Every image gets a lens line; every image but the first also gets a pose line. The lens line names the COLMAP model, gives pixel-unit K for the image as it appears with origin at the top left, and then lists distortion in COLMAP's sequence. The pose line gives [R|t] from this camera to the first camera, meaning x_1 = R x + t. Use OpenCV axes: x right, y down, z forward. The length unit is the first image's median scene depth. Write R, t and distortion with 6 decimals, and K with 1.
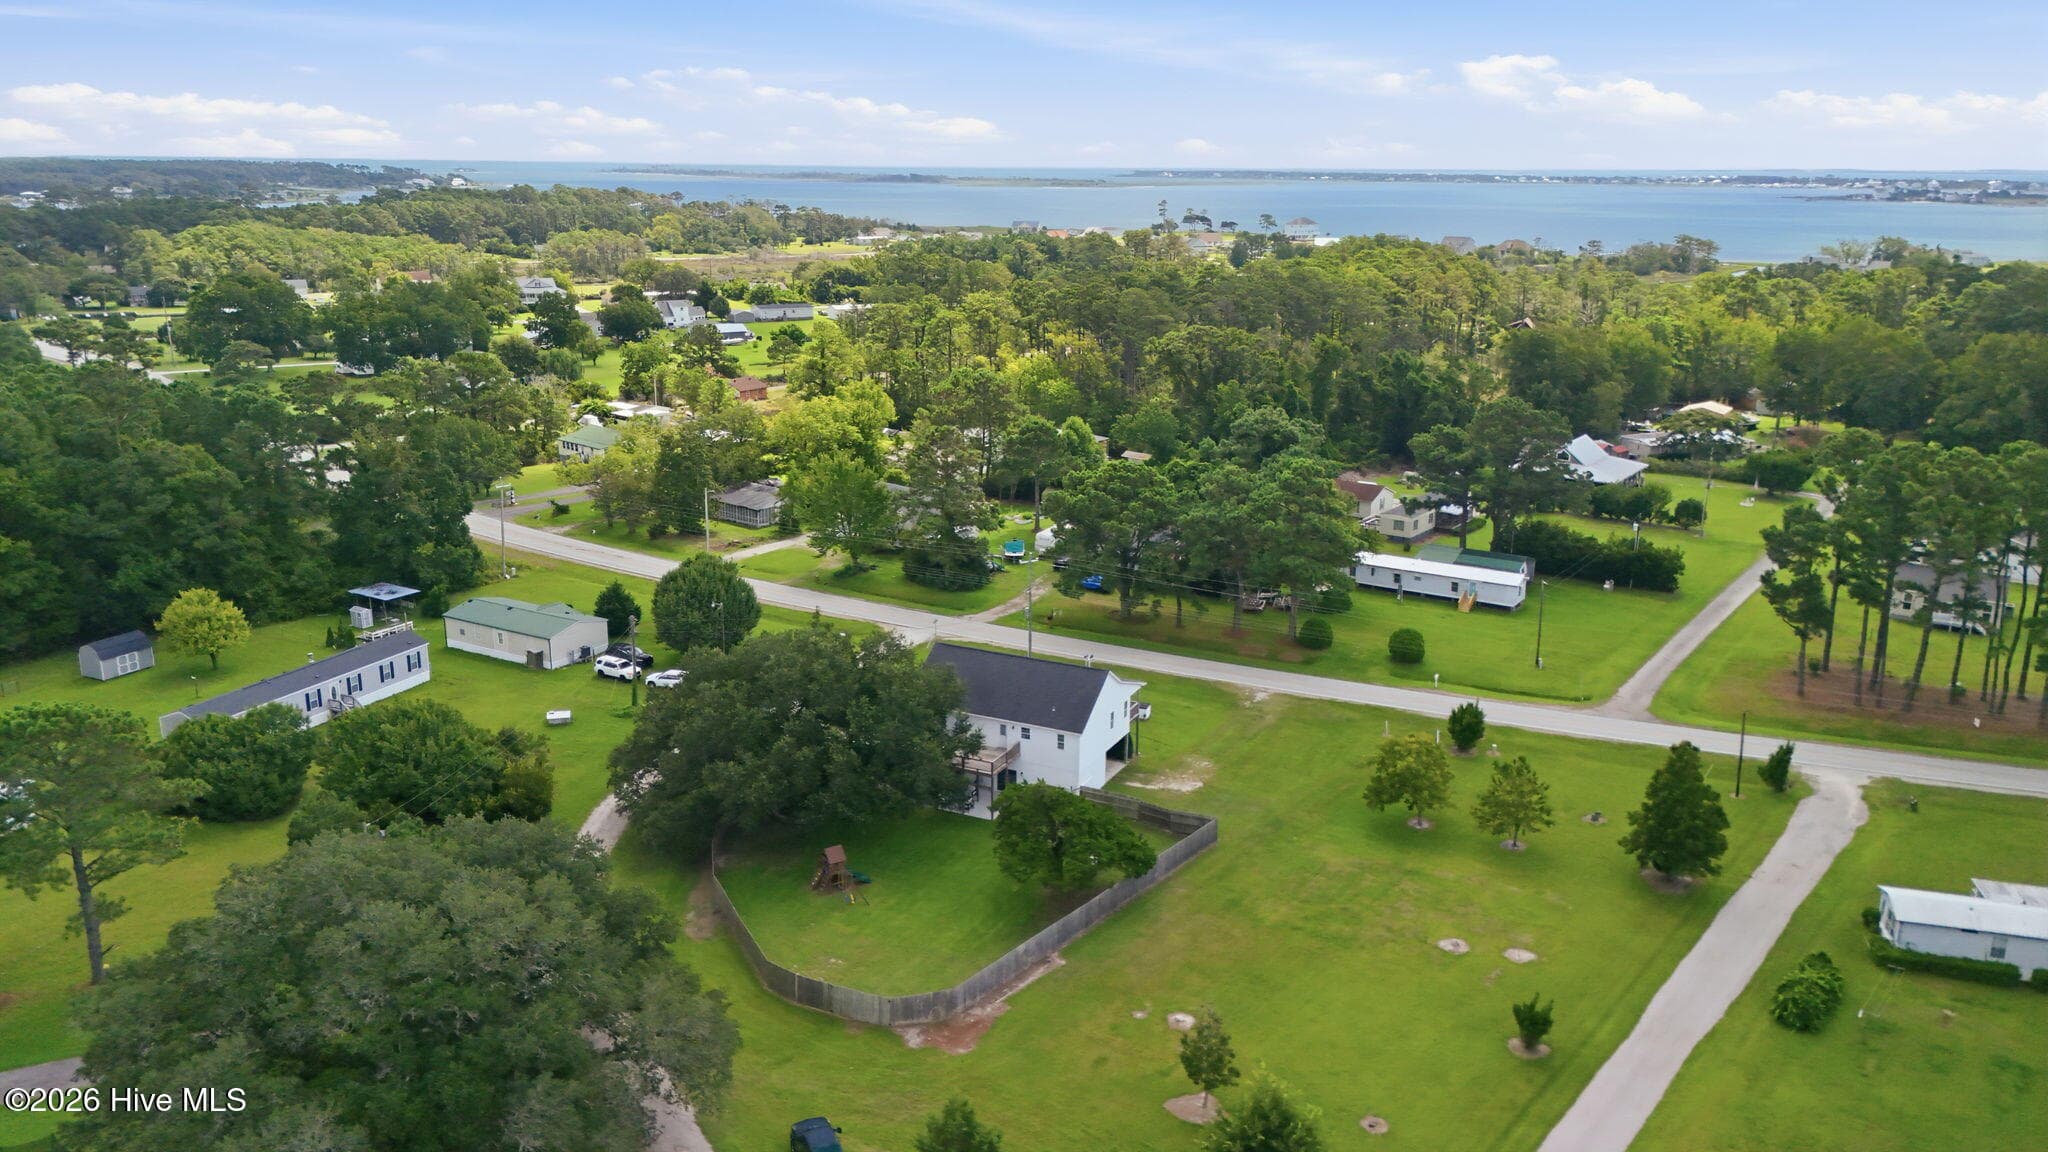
lens RADIAL K [[1506.3, 0, 1024.0], [0, 1506.3, 576.0], [0, 0, 1]] dist [0.082388, -0.100700]
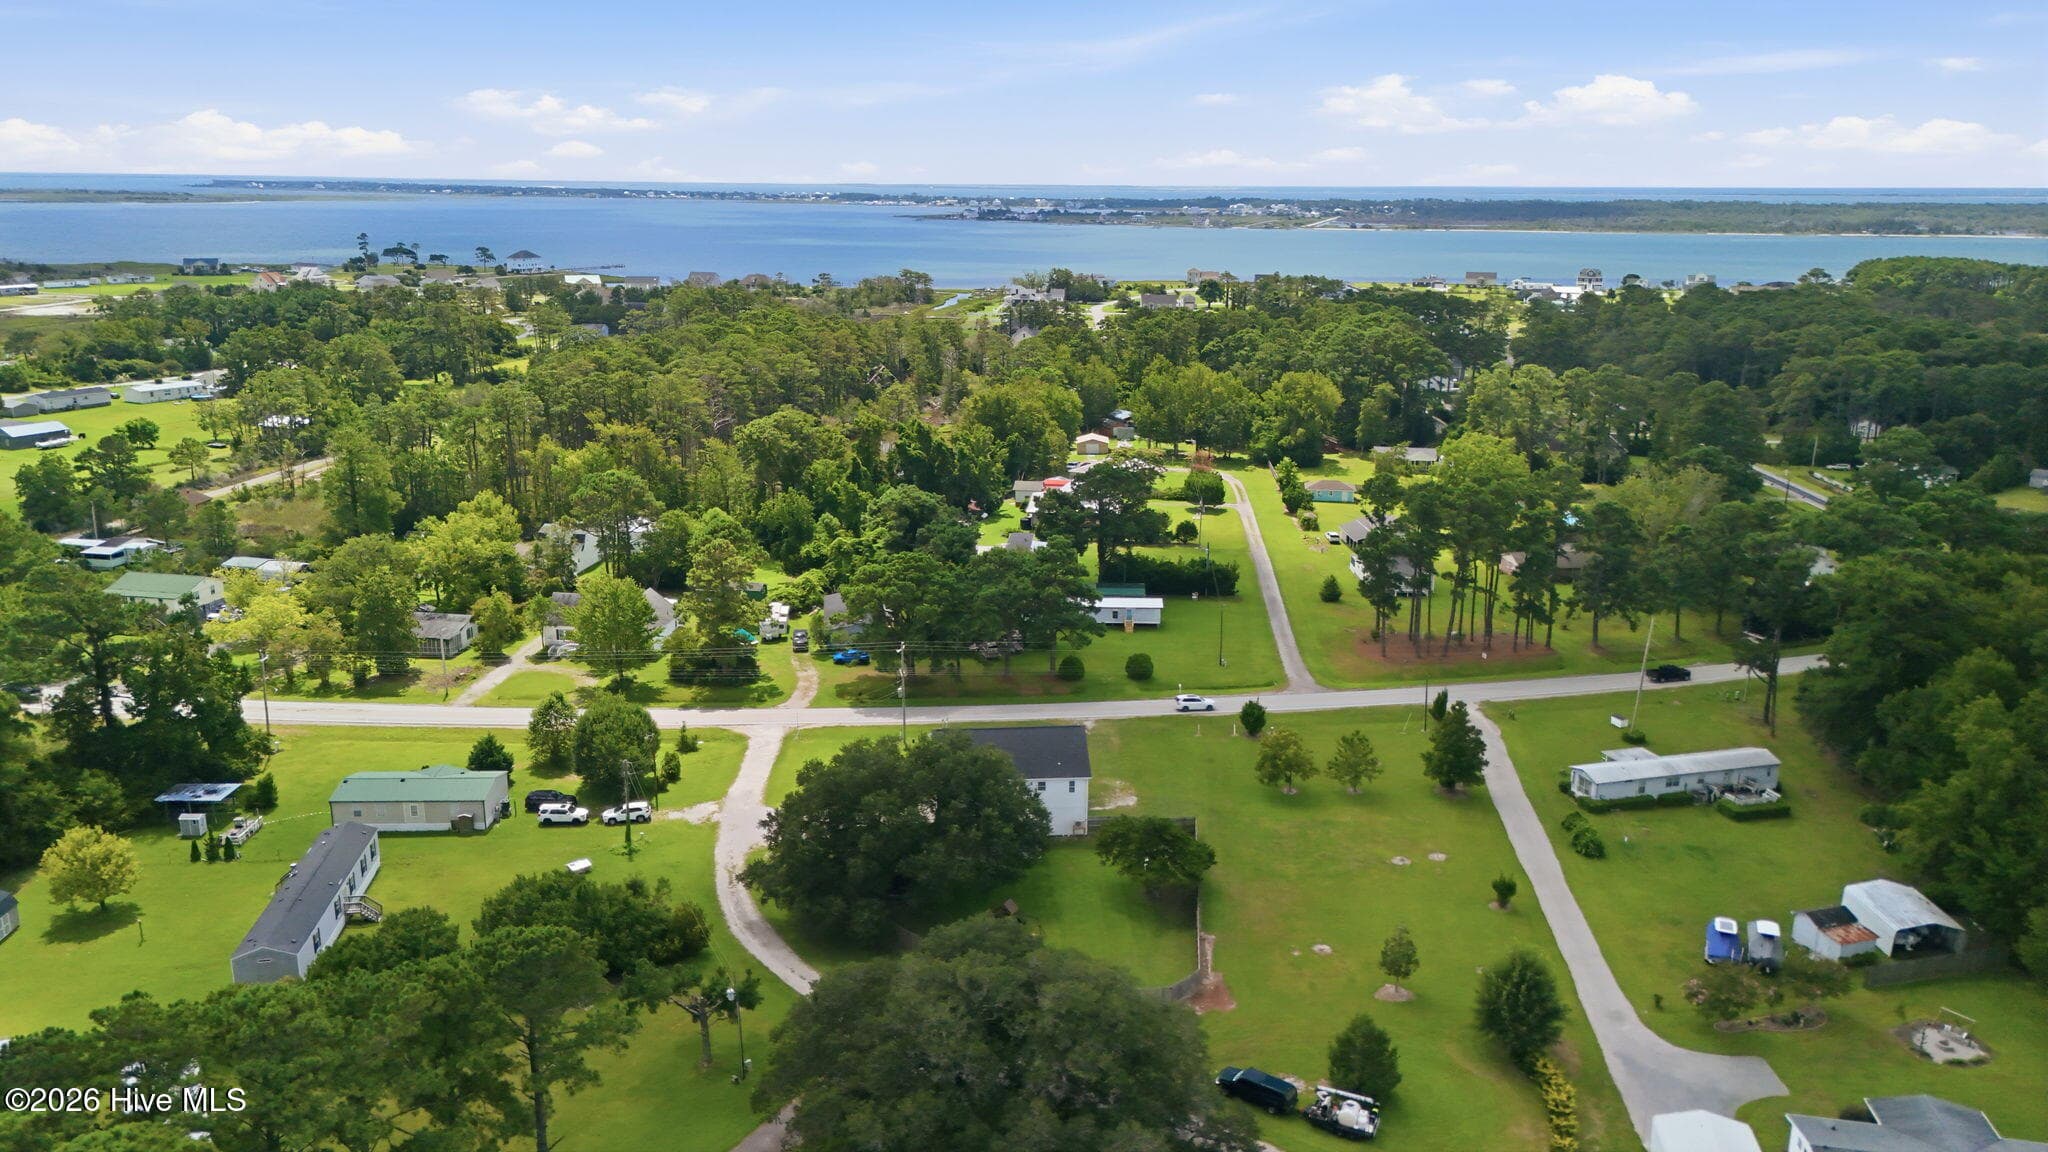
lens RADIAL K [[1506.3, 0, 1024.0], [0, 1506.3, 576.0], [0, 0, 1]] dist [0.082388, -0.100700]
pose [[0.846096, -0.135676, 0.515475, -0.486148], [0.137774, 0.989866, 0.034398, -0.088827], [-0.514918, 0.041914, 0.856214, -0.071854]]
